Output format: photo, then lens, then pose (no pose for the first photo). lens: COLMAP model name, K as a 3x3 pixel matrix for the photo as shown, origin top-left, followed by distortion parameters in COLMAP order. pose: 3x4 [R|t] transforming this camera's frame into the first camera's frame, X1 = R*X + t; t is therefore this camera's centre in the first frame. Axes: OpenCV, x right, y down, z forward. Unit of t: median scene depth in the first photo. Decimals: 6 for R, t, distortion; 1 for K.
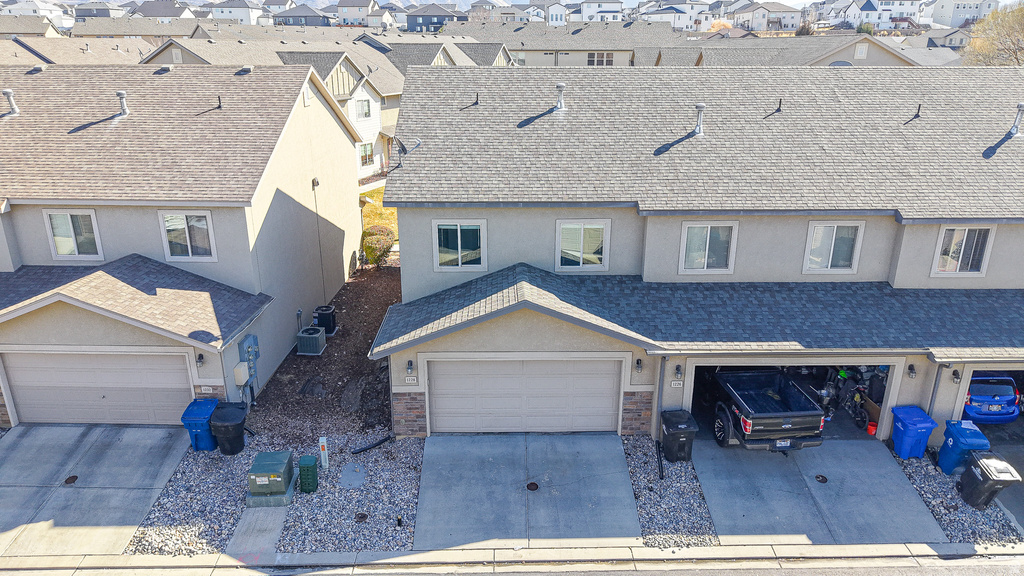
lens RADIAL K [[686.1, 0, 512.6], [0, 686.1, 285.4], [0, 0, 1]] dist [0.032639, -0.039003]
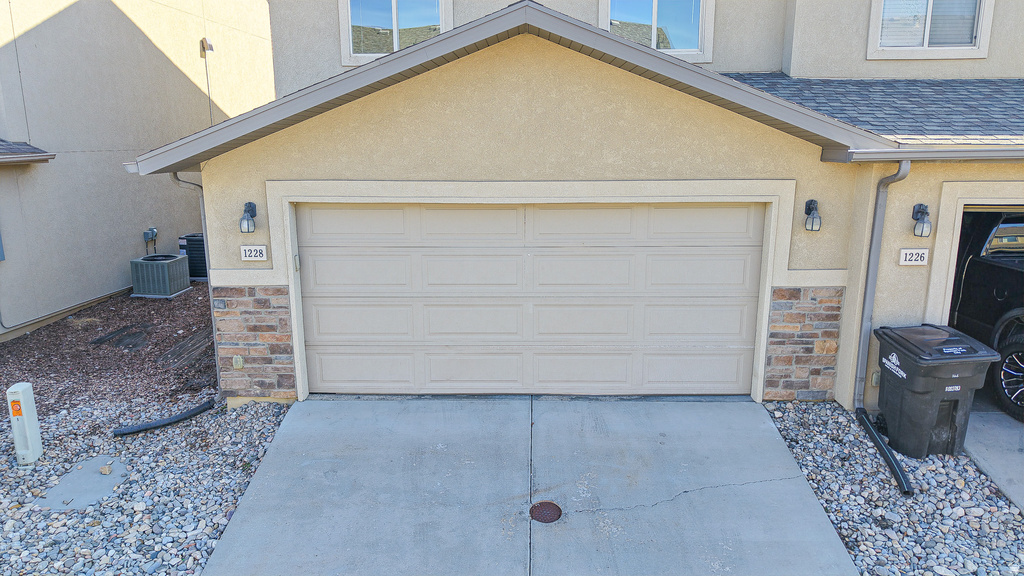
lens RADIAL K [[690.3, 0, 510.9], [0, 690.3, 288.5], [0, 0, 1]] dist [0.004138, -0.001133]
pose [[0.999300, 0.001894, -0.037355, 0.021816], [-0.006324, 0.992895, -0.118829, 0.200487], [0.036864, 0.118982, 0.992212, 0.573053]]
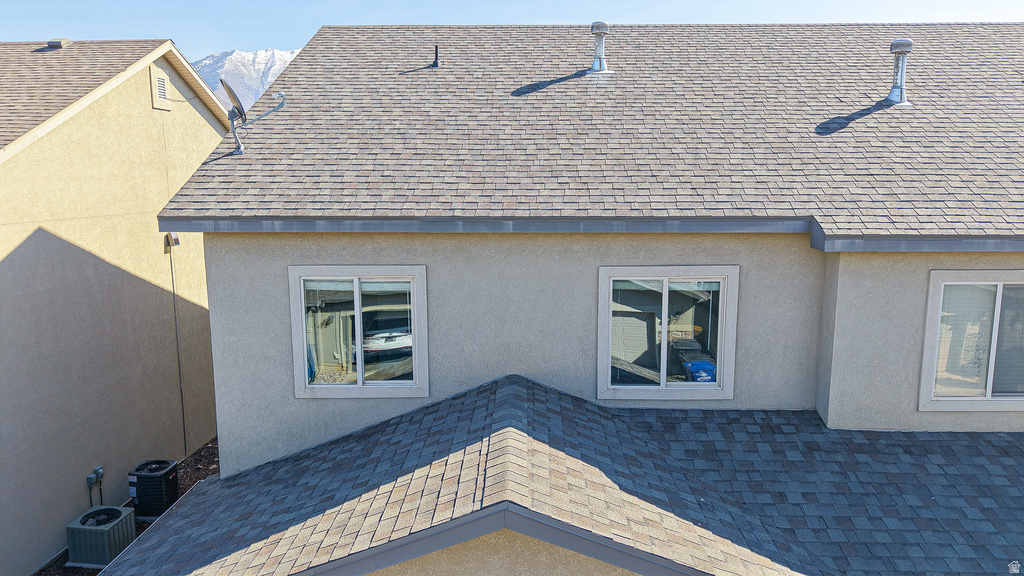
lens RADIAL K [[686.7, 0, 512.7], [0, 686.7, 288.7], [0, 0, 1]] dist [0.023007, -0.029629]
pose [[0.999403, 0.002444, -0.034471, 0.027818], [-0.008463, 0.984432, -0.175560, -0.013826], [0.033505, 0.175747, 0.983865, 0.624242]]
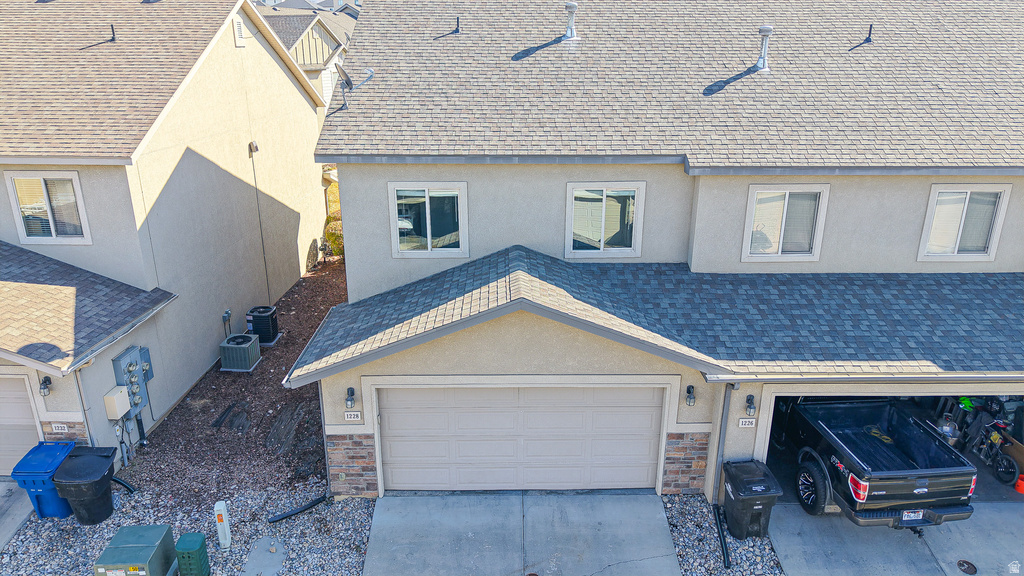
lens RADIAL K [[686.7, 0, 512.7], [0, 686.7, 288.7], [0, 0, 1]] dist [0.023007, -0.029629]
pose [[1.000000, 0.000710, -0.000552, 0.009283], [-0.000708, 0.999992, 0.003874, 0.009191], [0.000554, -0.003874, 0.999992, 0.311249]]
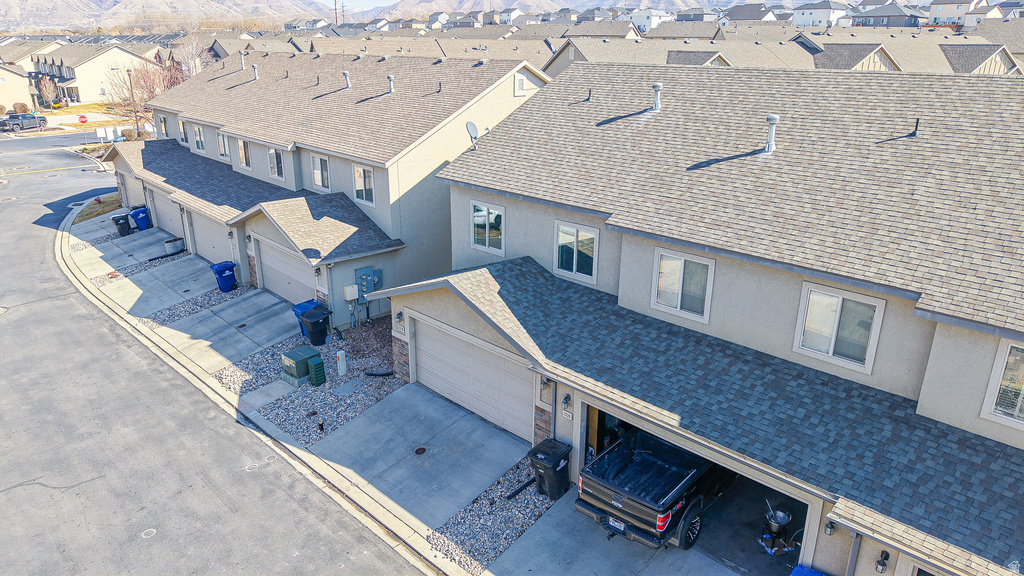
lens RADIAL K [[686.1, 0, 512.6], [0, 686.1, 285.4], [0, 0, 1]] dist [0.032639, -0.039003]
pose [[0.699045, 0.241116, -0.673201, 0.720287], [-0.243106, 0.965496, 0.093366, -0.083760], [0.672485, 0.098392, 0.733542, 0.260493]]
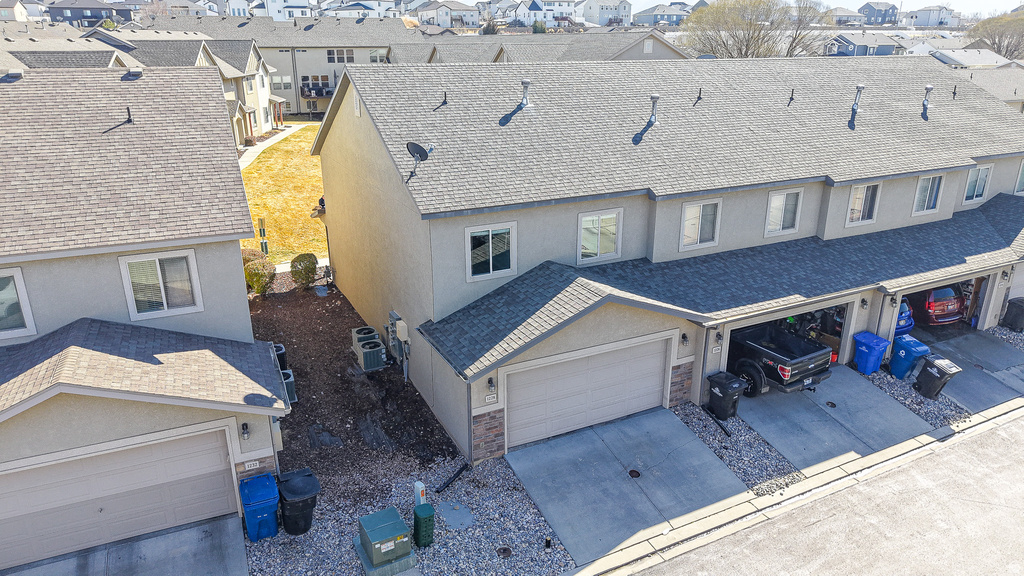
lens RADIAL K [[686.1, 0, 512.6], [0, 686.1, 285.4], [0, 0, 1]] dist [0.032639, -0.039003]
pose [[0.901161, -0.148937, 0.407096, -0.464453], [0.147103, 0.988466, 0.036000, -0.043216], [-0.407762, 0.027443, 0.912676, 0.121583]]
